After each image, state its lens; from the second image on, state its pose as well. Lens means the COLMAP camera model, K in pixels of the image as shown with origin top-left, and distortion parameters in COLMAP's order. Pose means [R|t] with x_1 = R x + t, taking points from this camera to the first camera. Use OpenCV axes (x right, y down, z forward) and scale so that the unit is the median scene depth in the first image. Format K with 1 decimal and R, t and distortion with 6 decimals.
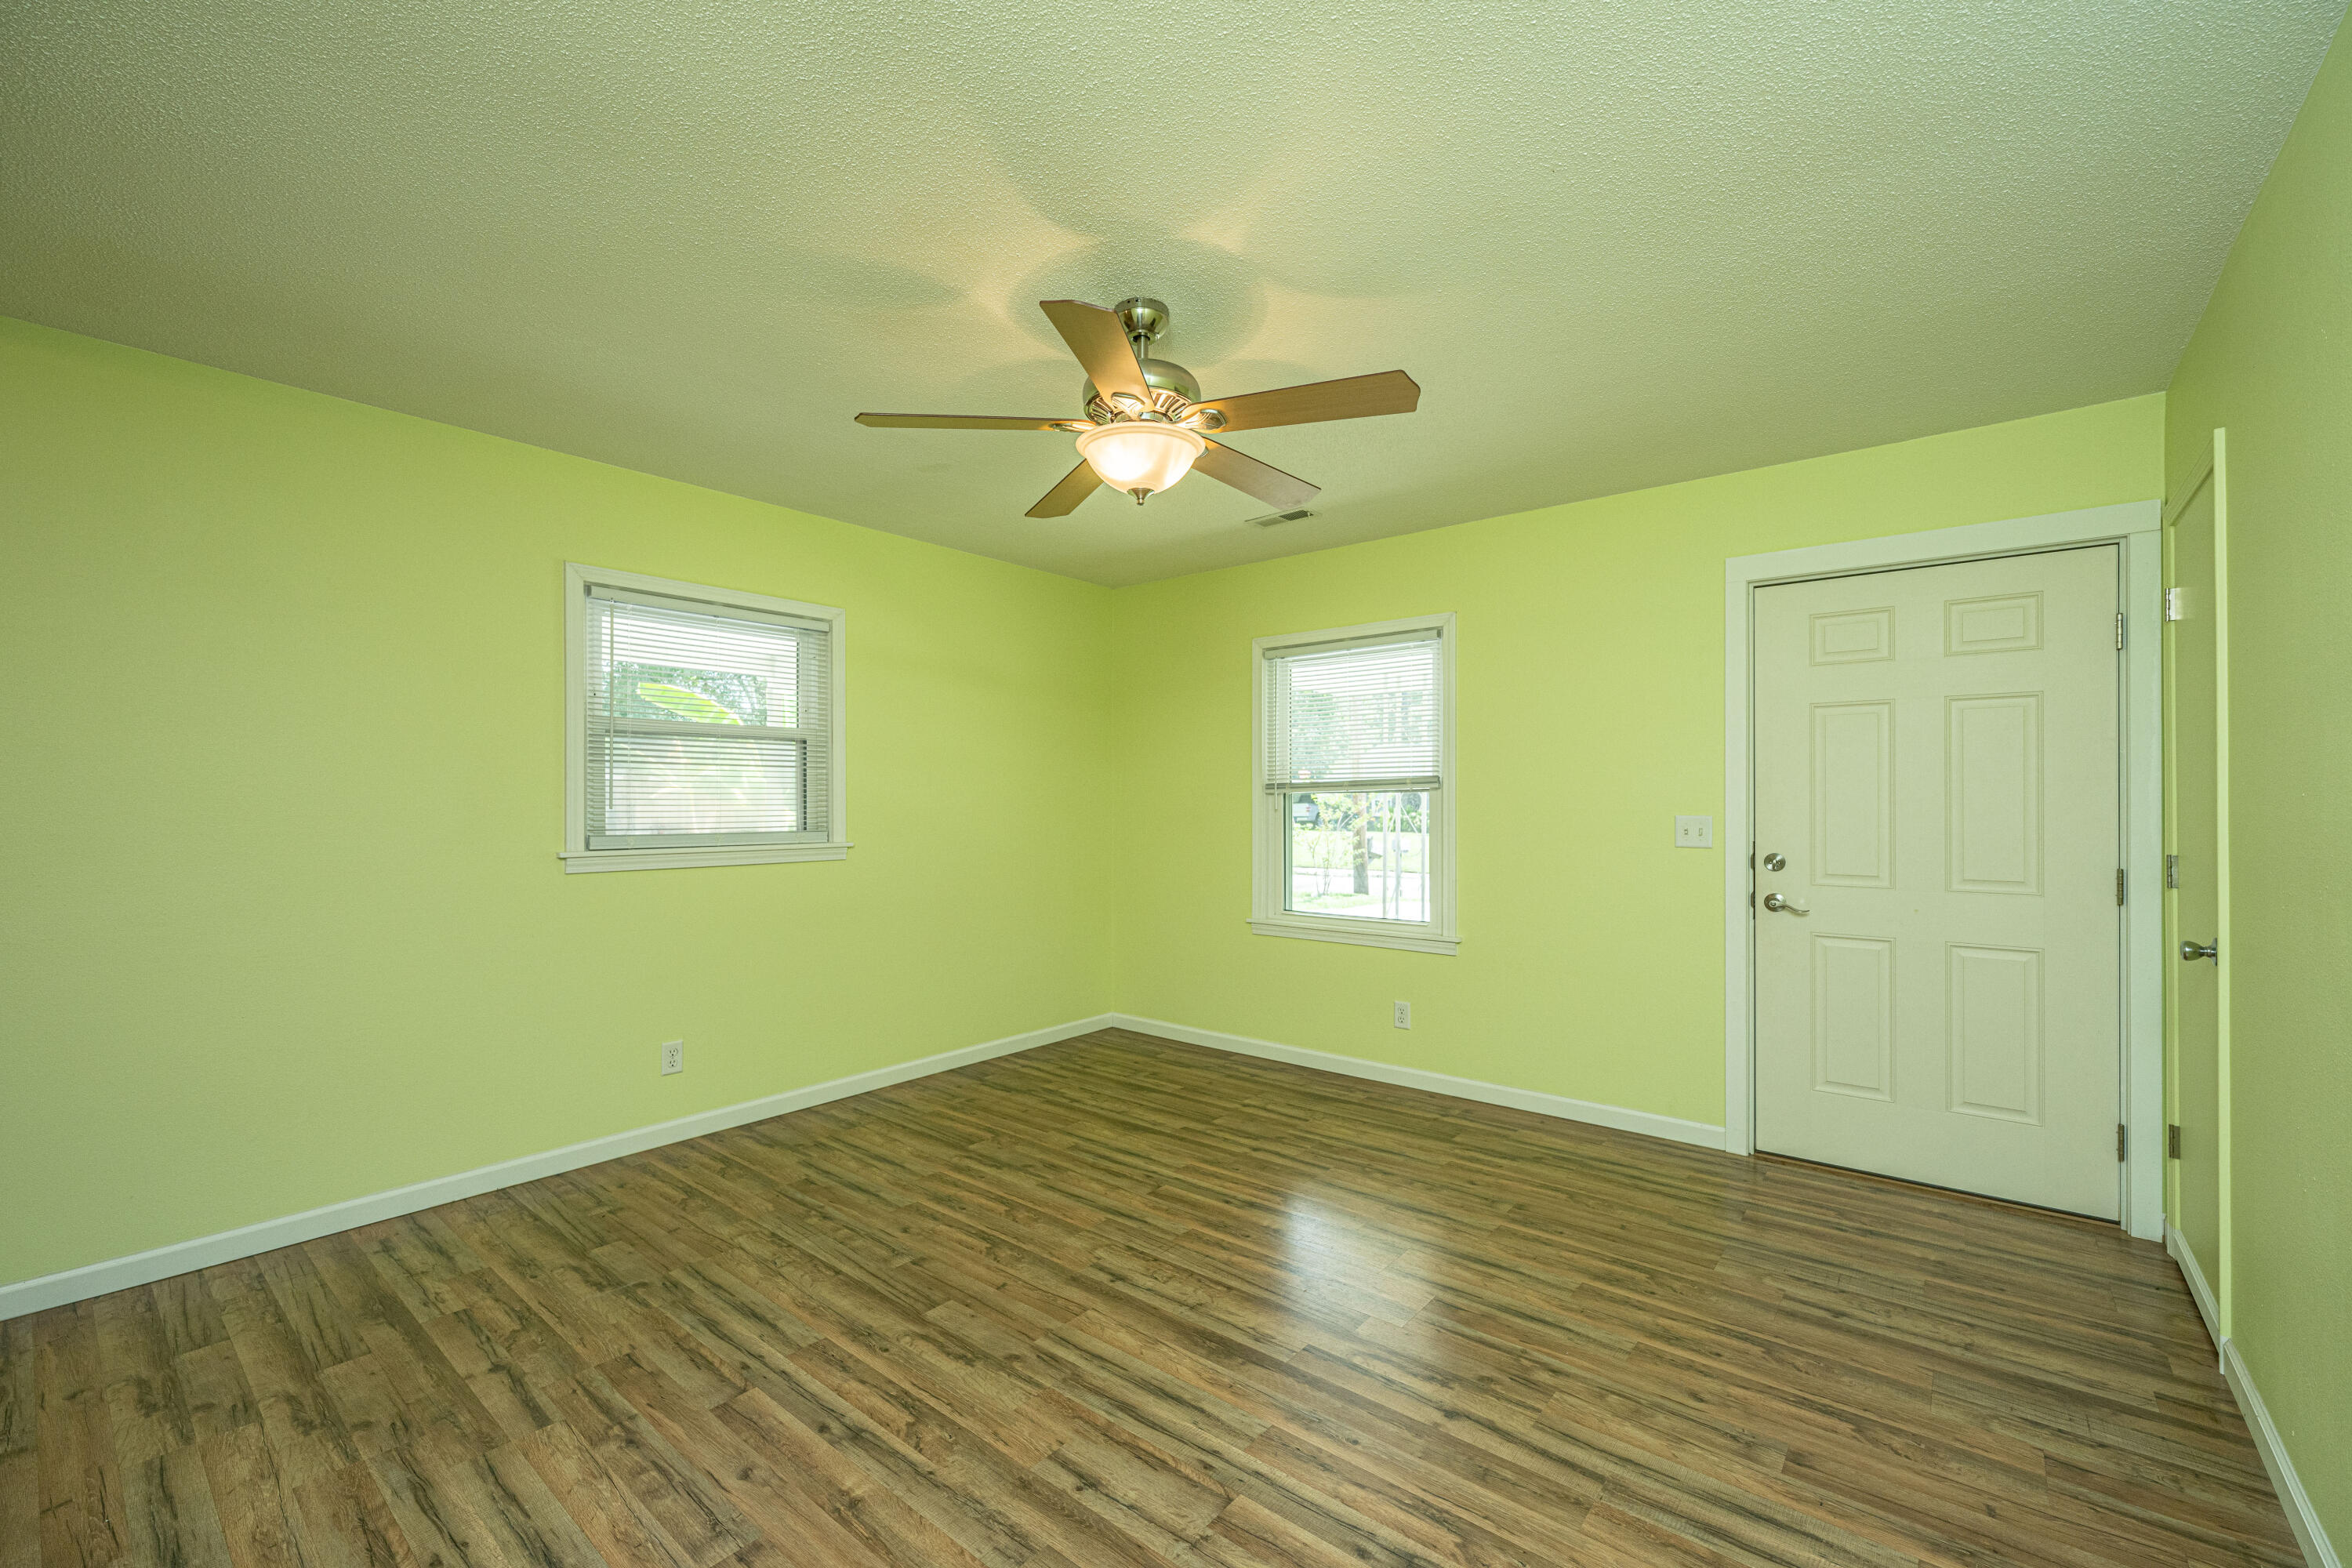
lens RADIAL K [[940.0, 0, 1222.0], [0, 940.0, 798.4], [0, 0, 1]] dist [0.000666, -0.000036]
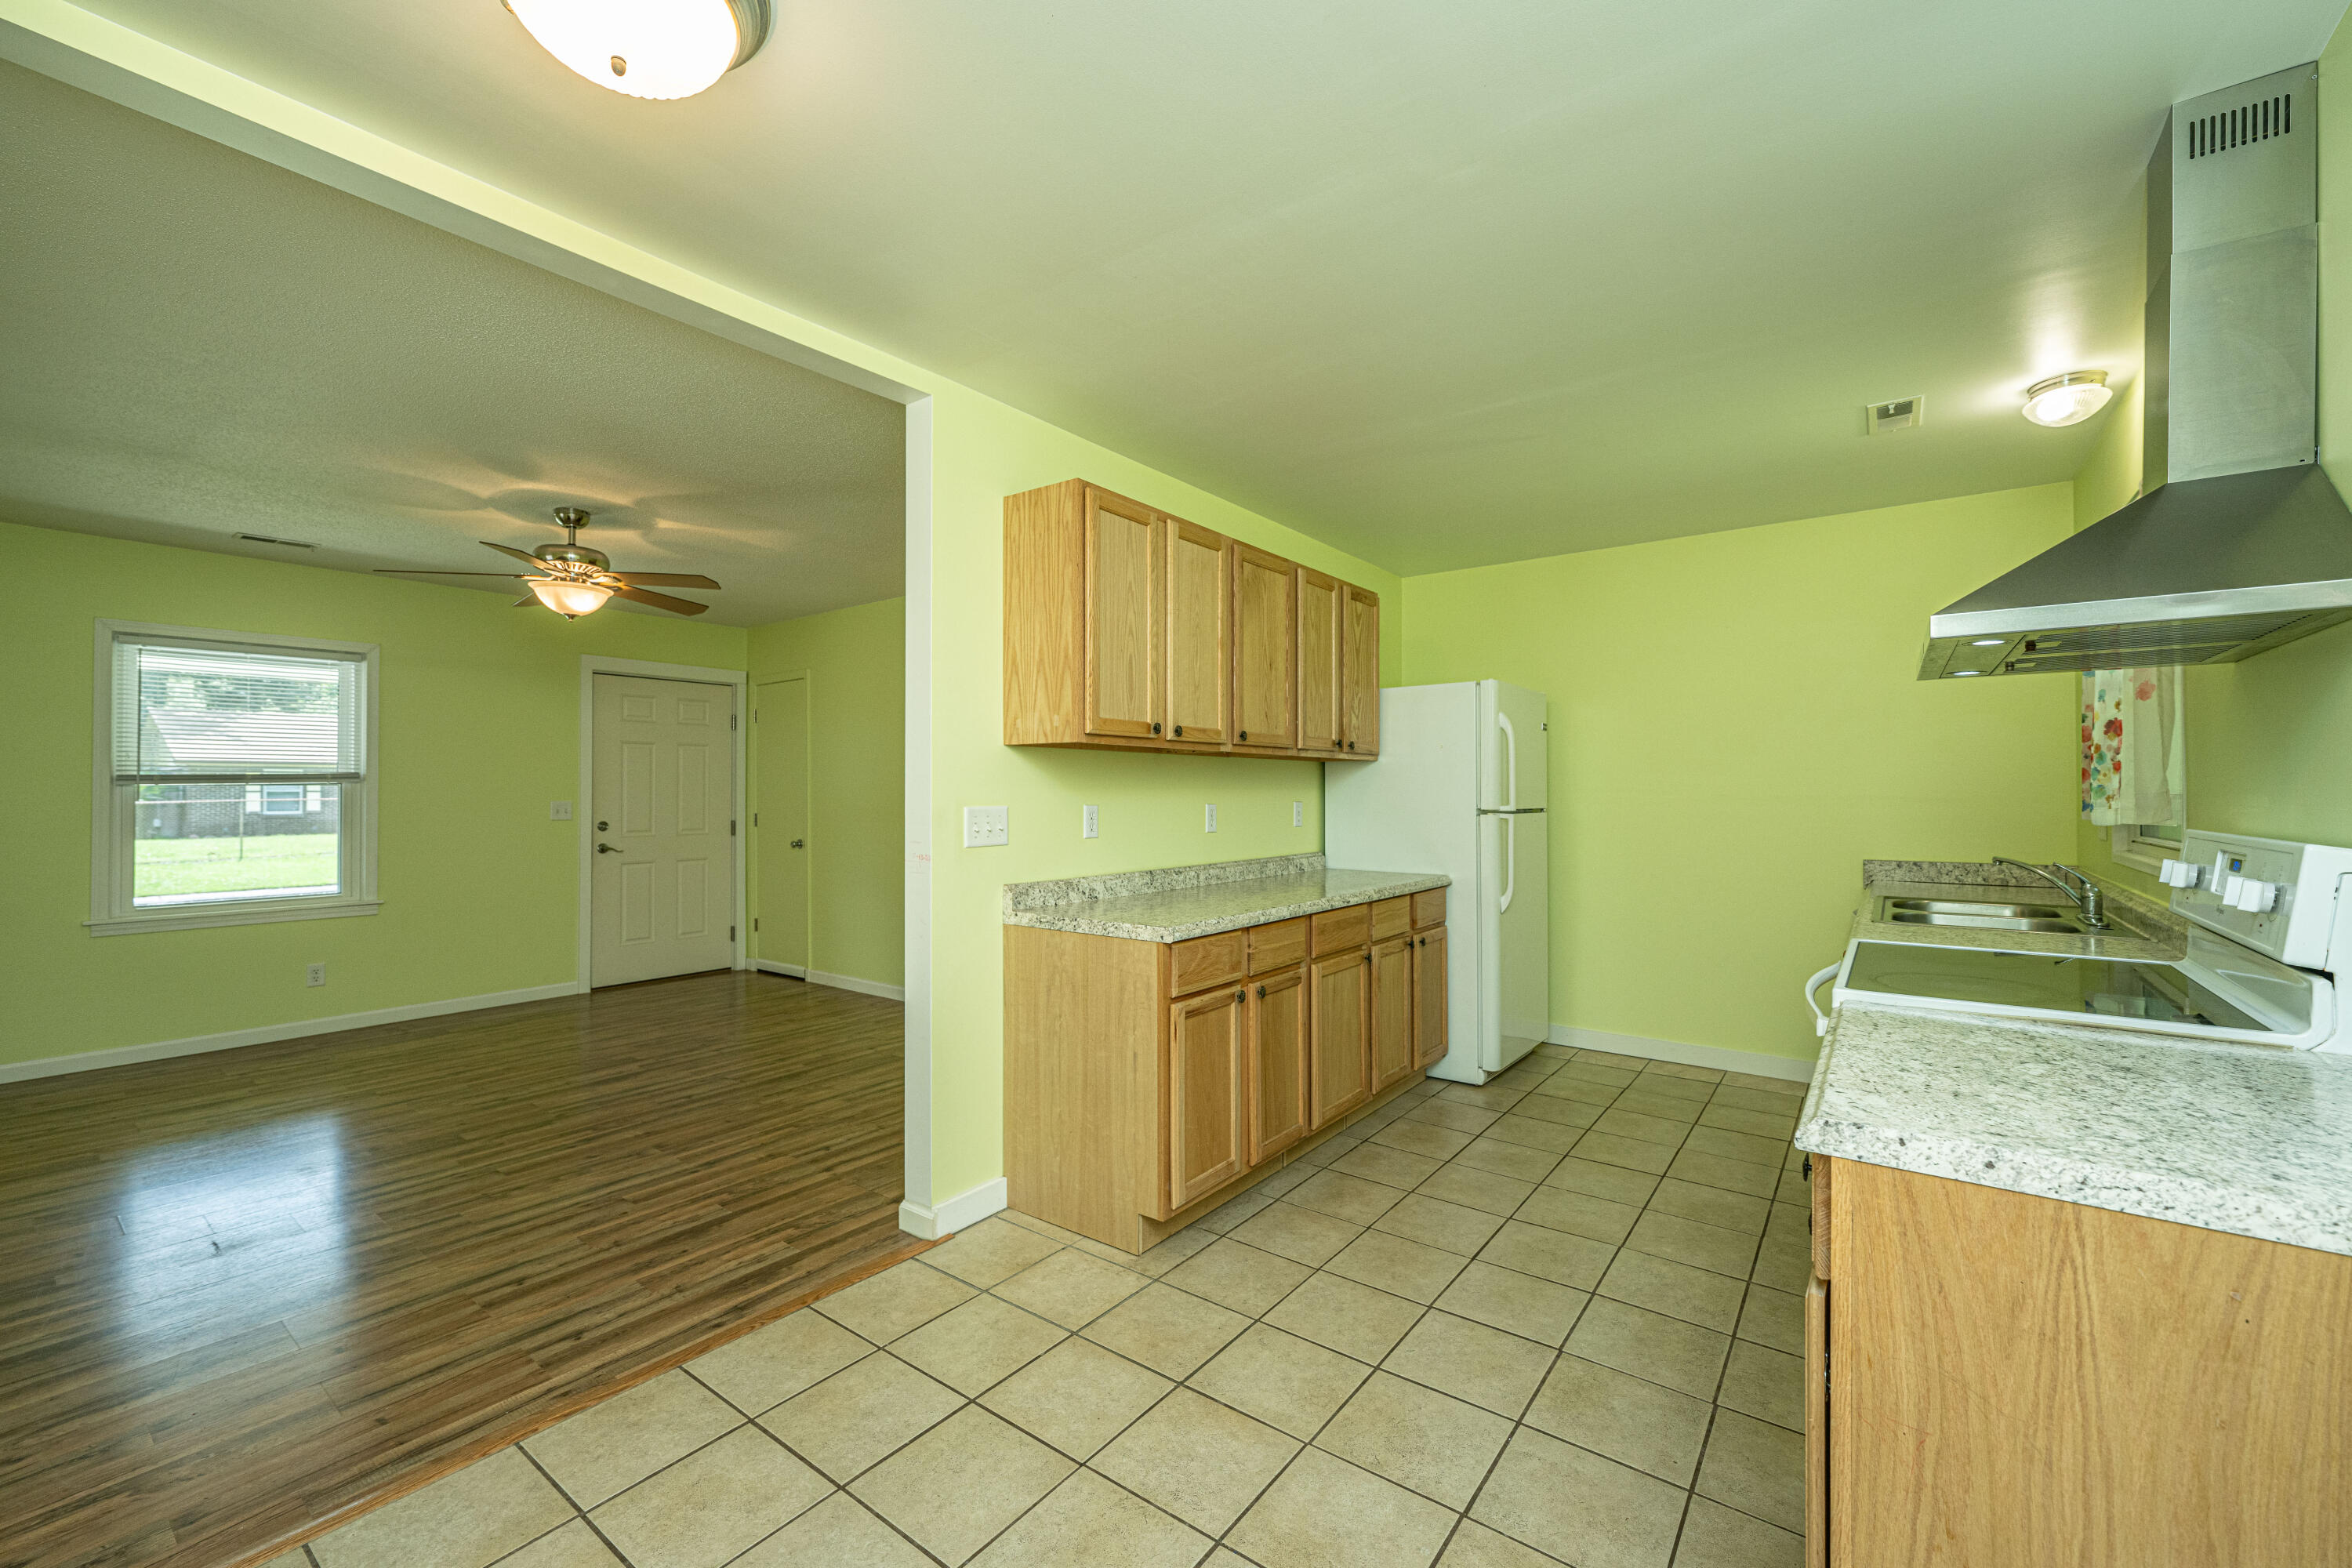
lens RADIAL K [[993.1, 0, 1121.3], [0, 993.1, 771.9], [0, 0, 1]] dist [-0.001630, -0.000072]
pose [[0.017424, 0.021171, 0.999624, -1.457963], [-0.001486, 0.999775, -0.021149, 0.001901], [-0.999847, -0.001117, 0.017452, -0.042076]]
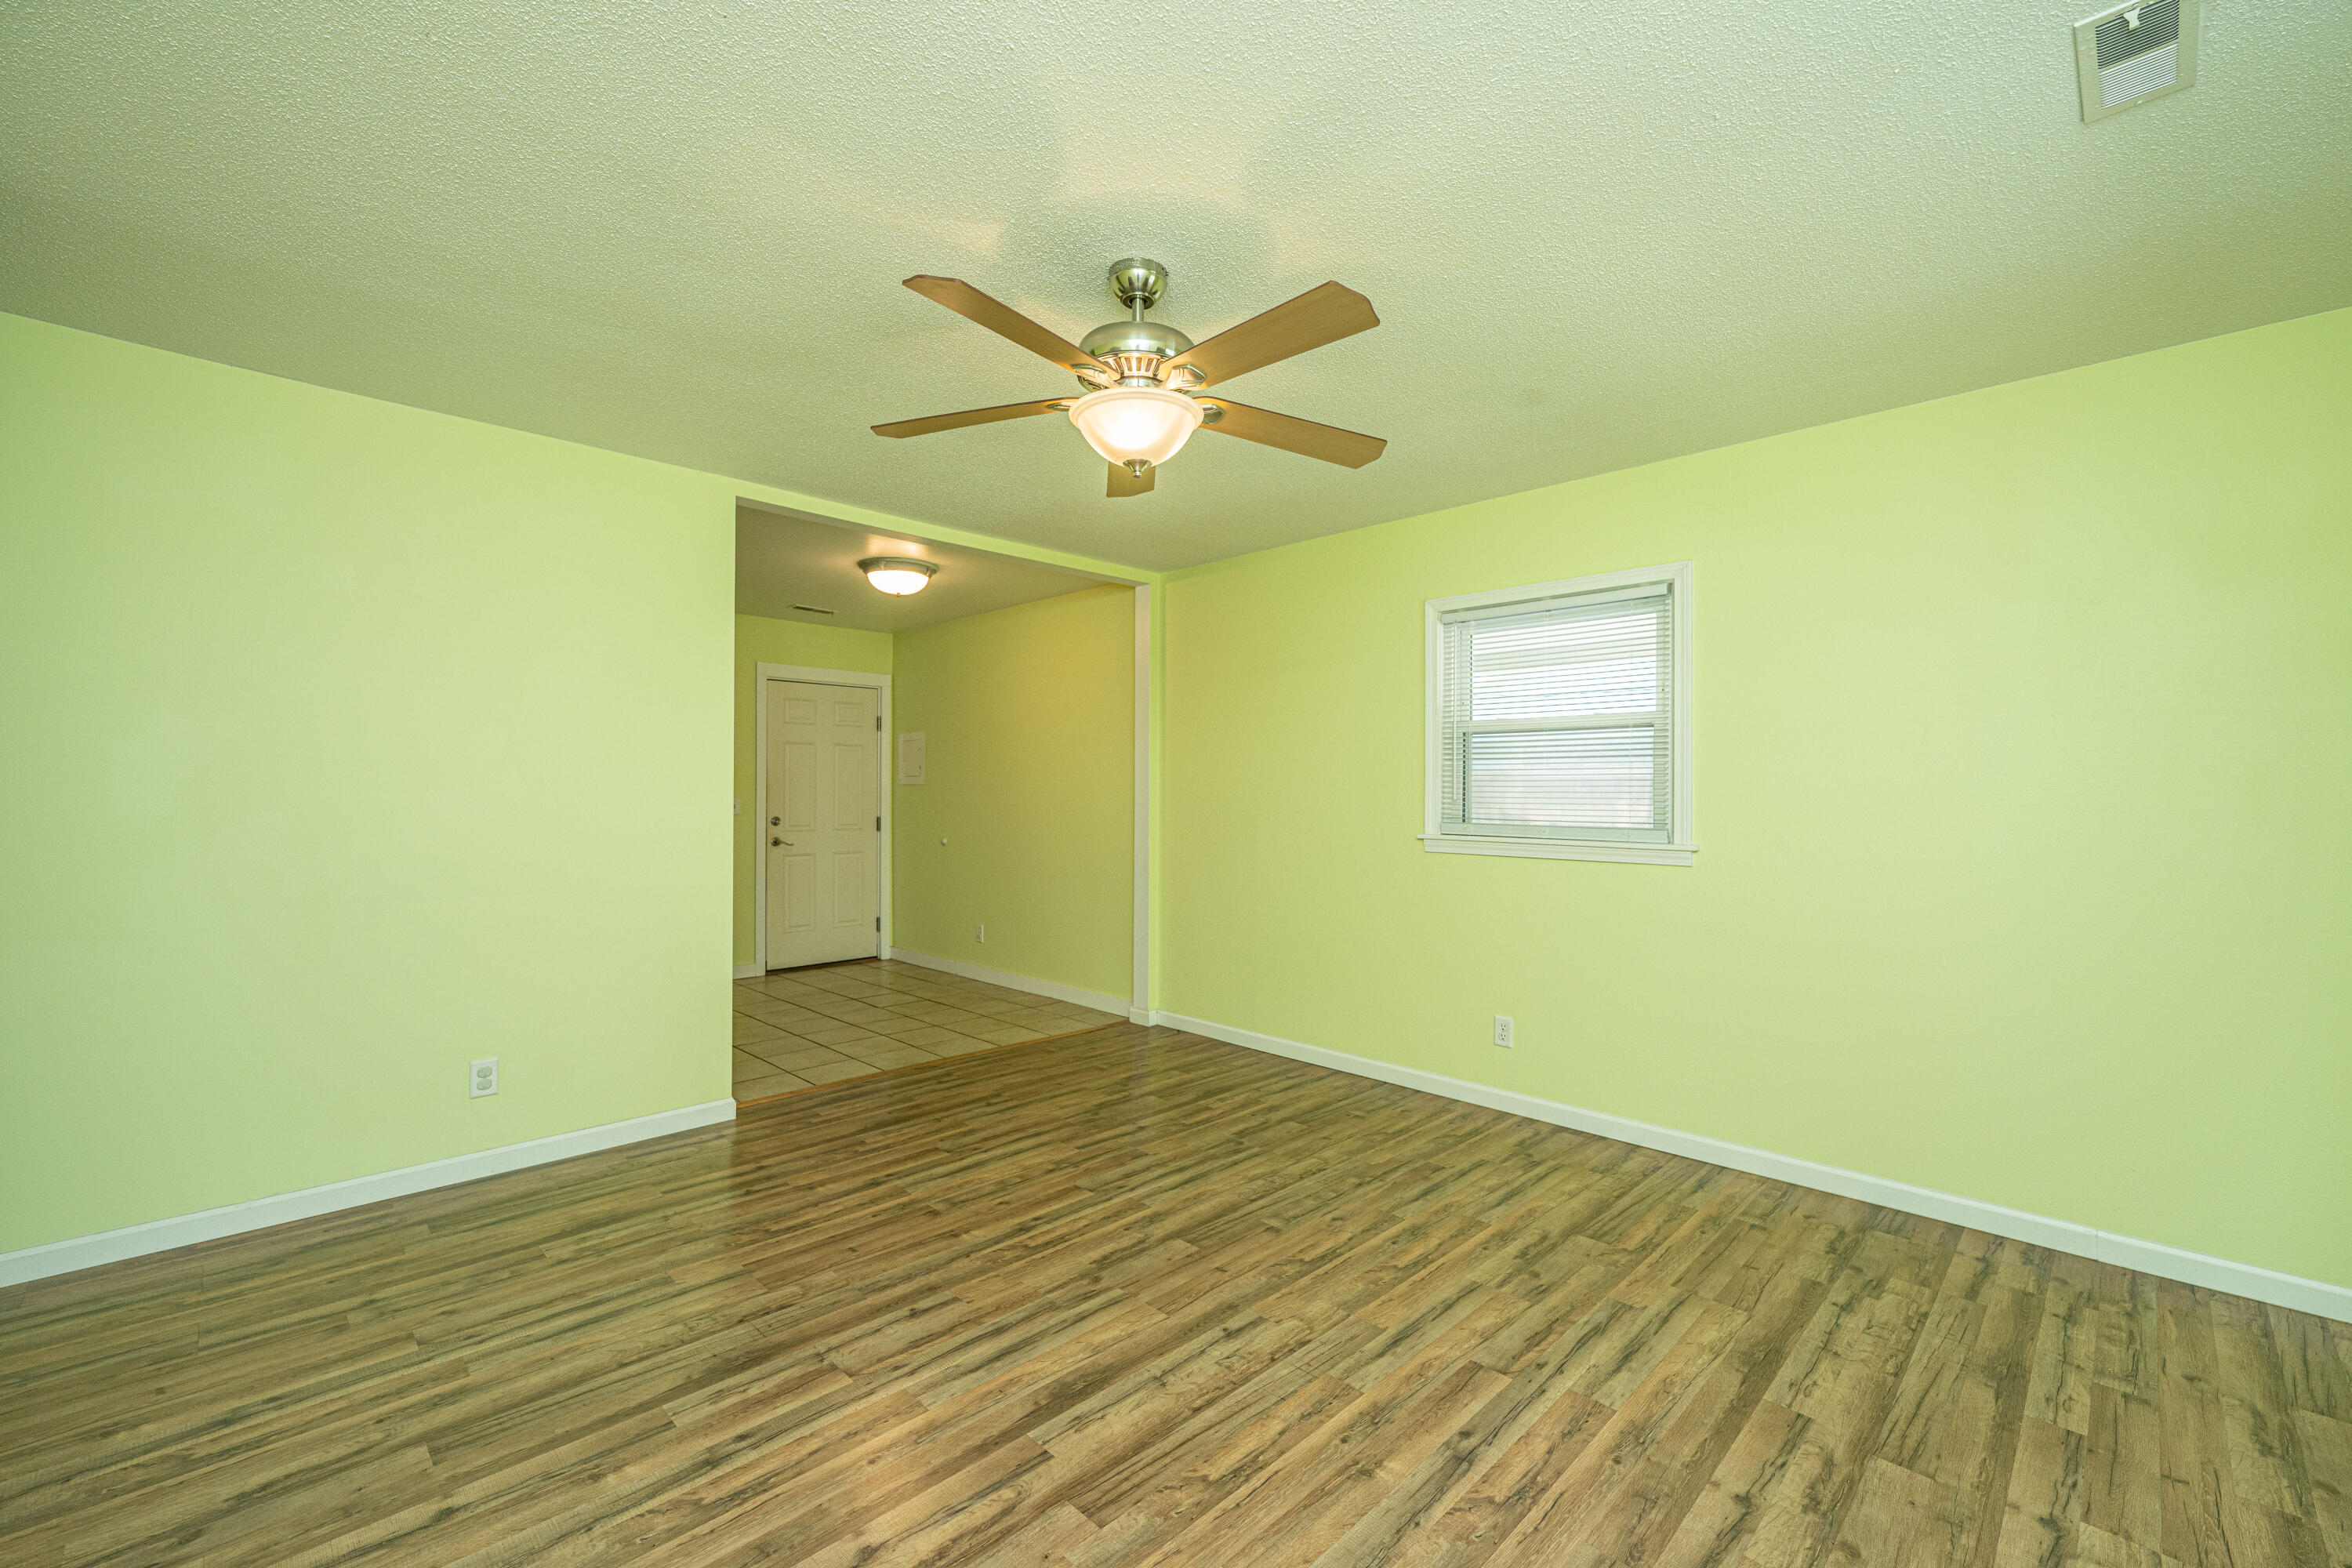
lens RADIAL K [[955.2, 0, 1138.1], [0, 955.2, 793.2], [0, 0, 1]] dist [0.000020, 0.000027]
pose [[-0.127932, 0.000211, -0.991783, 0.659289], [-0.003261, 0.999994, 0.000633, 0.003061], [0.991778, 0.003316, -0.127931, 0.857664]]
